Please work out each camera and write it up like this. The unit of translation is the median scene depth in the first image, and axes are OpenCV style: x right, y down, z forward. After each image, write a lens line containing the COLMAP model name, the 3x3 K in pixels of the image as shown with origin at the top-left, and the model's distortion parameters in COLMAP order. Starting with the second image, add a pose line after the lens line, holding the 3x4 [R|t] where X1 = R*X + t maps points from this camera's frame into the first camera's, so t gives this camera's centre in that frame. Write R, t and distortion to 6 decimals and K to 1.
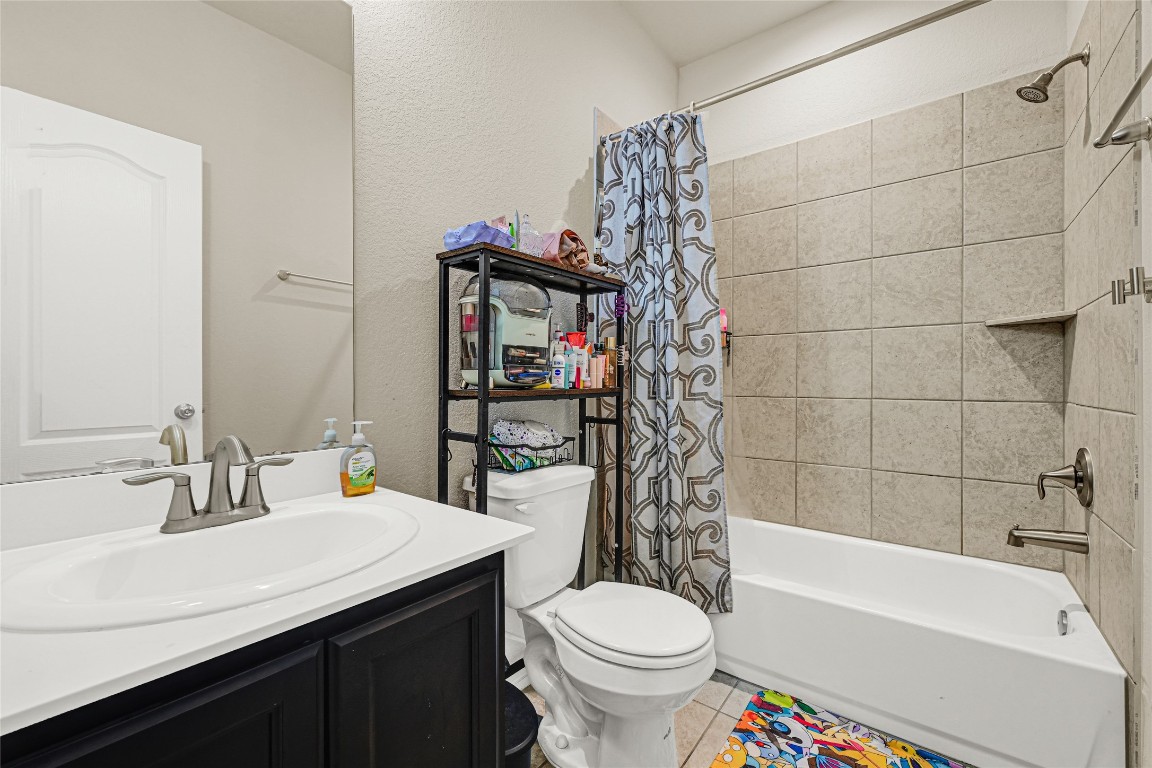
lens RADIAL K [[474.9, 0, 576.0], [0, 474.9, 384.0], [0, 0, 1]] dist [-0.000427, -0.000055]
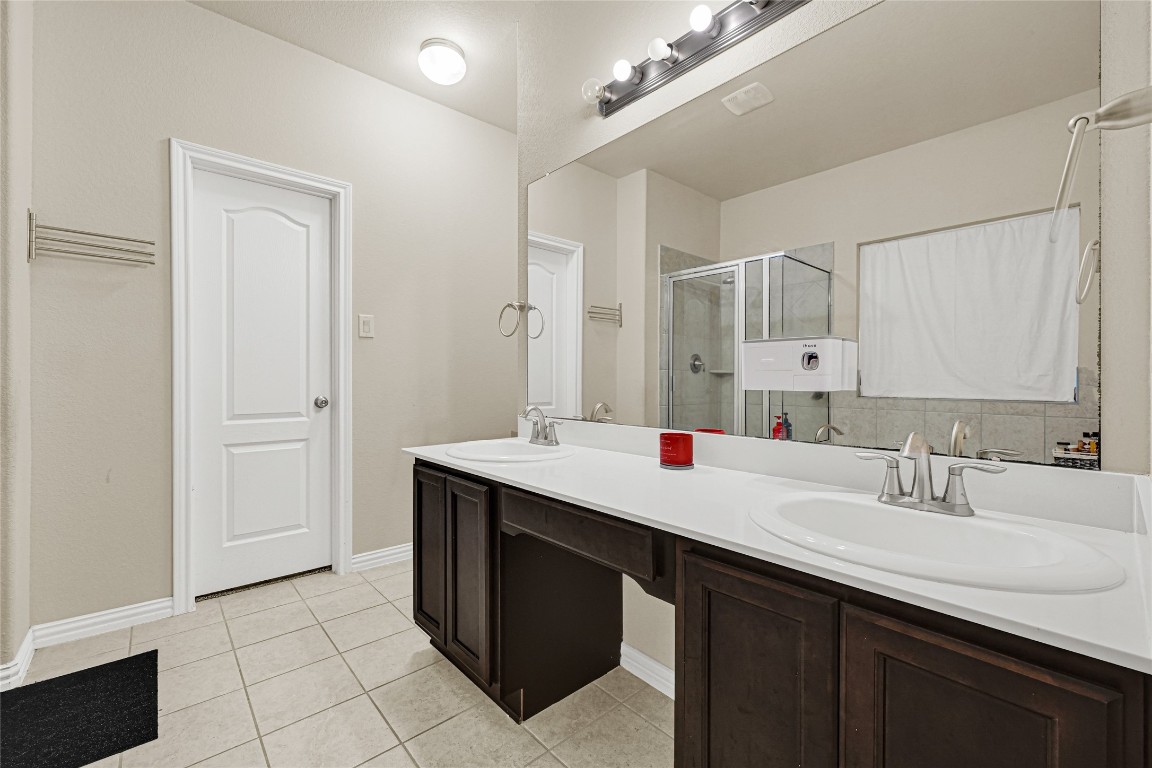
lens RADIAL K [[474.9, 0, 576.0], [0, 474.9, 384.0], [0, 0, 1]] dist [-0.000427, -0.000055]
pose [[-0.183384, 0.008383, -0.983006, 0.499623], [-0.003744, 0.999950, 0.009226, -0.011772], [0.983034, 0.005372, -0.183344, 0.385538]]
